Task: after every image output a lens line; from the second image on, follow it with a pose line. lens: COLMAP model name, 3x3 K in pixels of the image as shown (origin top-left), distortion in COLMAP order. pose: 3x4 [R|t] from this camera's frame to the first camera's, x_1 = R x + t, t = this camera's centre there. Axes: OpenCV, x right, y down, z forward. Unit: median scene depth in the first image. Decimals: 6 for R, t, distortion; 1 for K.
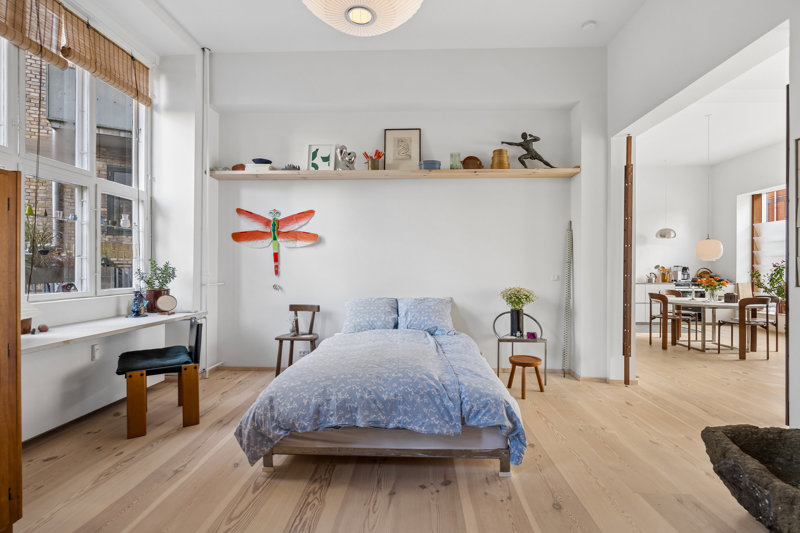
lens RADIAL K [[371.0, 0, 402.1], [0, 371.0, 261.2], [0, 0, 1]] dist [-0.002507, -0.000295]
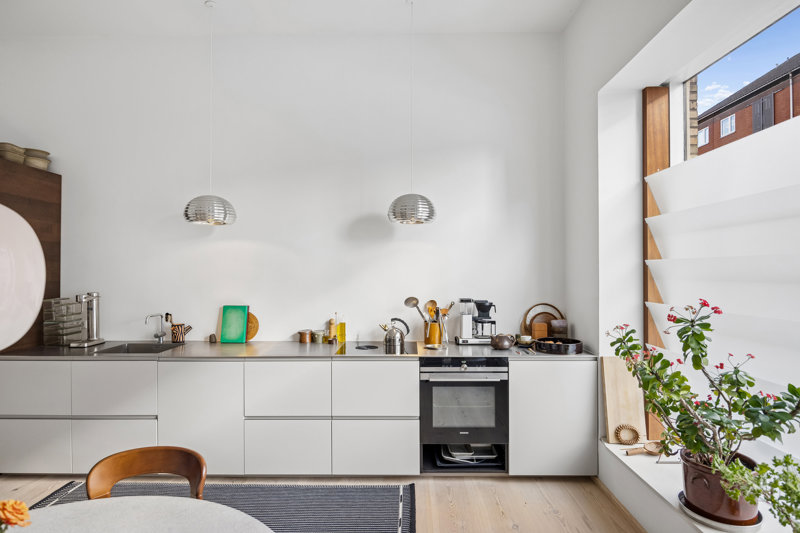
lens RADIAL K [[418.1, 0, 402.9], [0, 418.1, 262.4], [0, 0, 1]] dist [-0.014020, -0.000037]
pose [[0.999739, -0.003805, 0.022510, 1.069672], [0.003769, 0.999992, 0.001650, -0.039046], [-0.022516, -0.001565, 0.999745, 0.938794]]
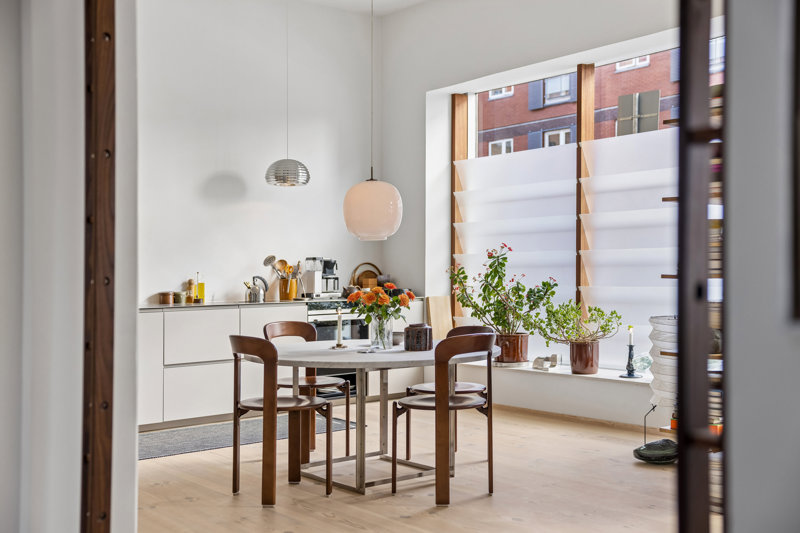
lens RADIAL K [[926.7, 0, 400.0], [0, 926.7, 266.5], [0, 0, 1]] dist [0.111439, 0.002304]
pose [[0.755139, -0.006750, 0.655529, 0.263020], [-0.001401, 0.999928, 0.011911, 0.016012], [-0.655563, -0.009913, 0.755076, 0.308327]]
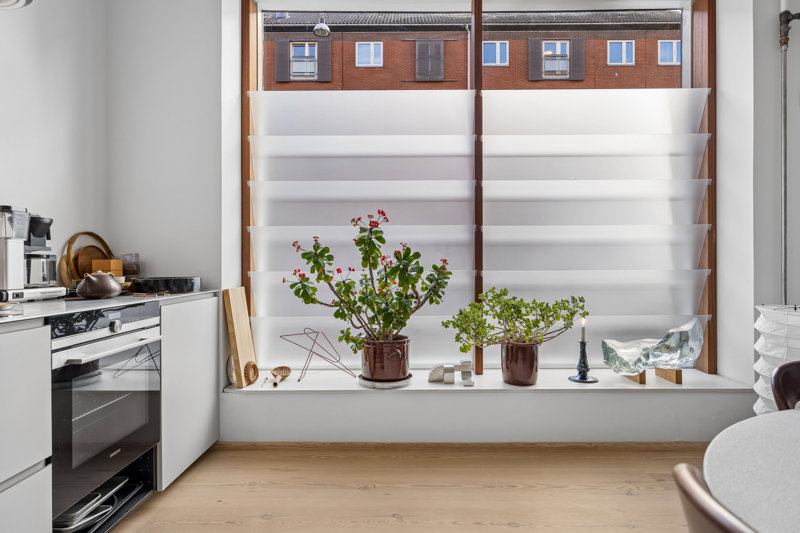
lens RADIAL K [[478.5, 0, 408.0], [0, 478.5, 264.6], [0, 0, 1]] dist [0.001734, 0.000402]
pose [[-0.045288, -0.003806, 0.998967, 0.820731], [-0.018224, 0.999829, 0.002983, 0.055080], [-0.998808, -0.018071, -0.045349, 1.308869]]
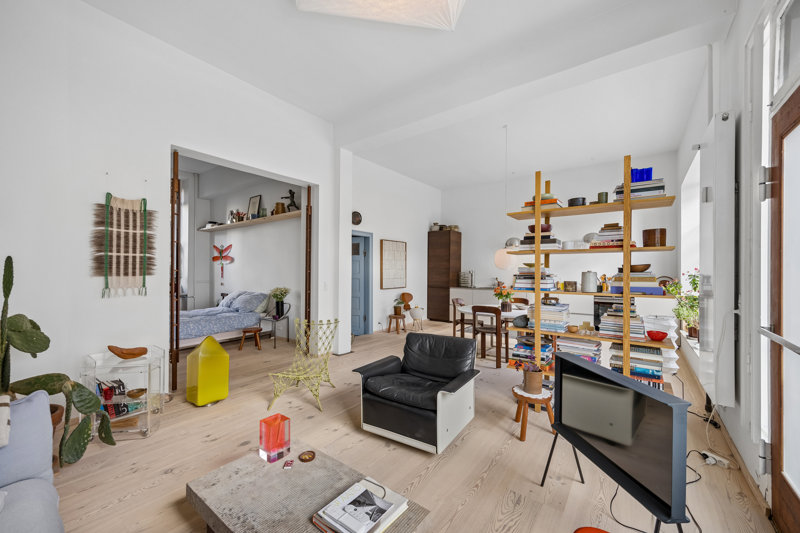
lens RADIAL K [[313.0, 0, 400.0], [0, 313.0, 266.5], [0, 0, 1]] dist [0.000013, -0.000002]
pose [[0.820728, -0.005772, -0.571289, 1.177808], [0.007111, 0.999975, 0.000112, -0.013591], [0.571274, -0.004154, 0.820749, 0.139079]]
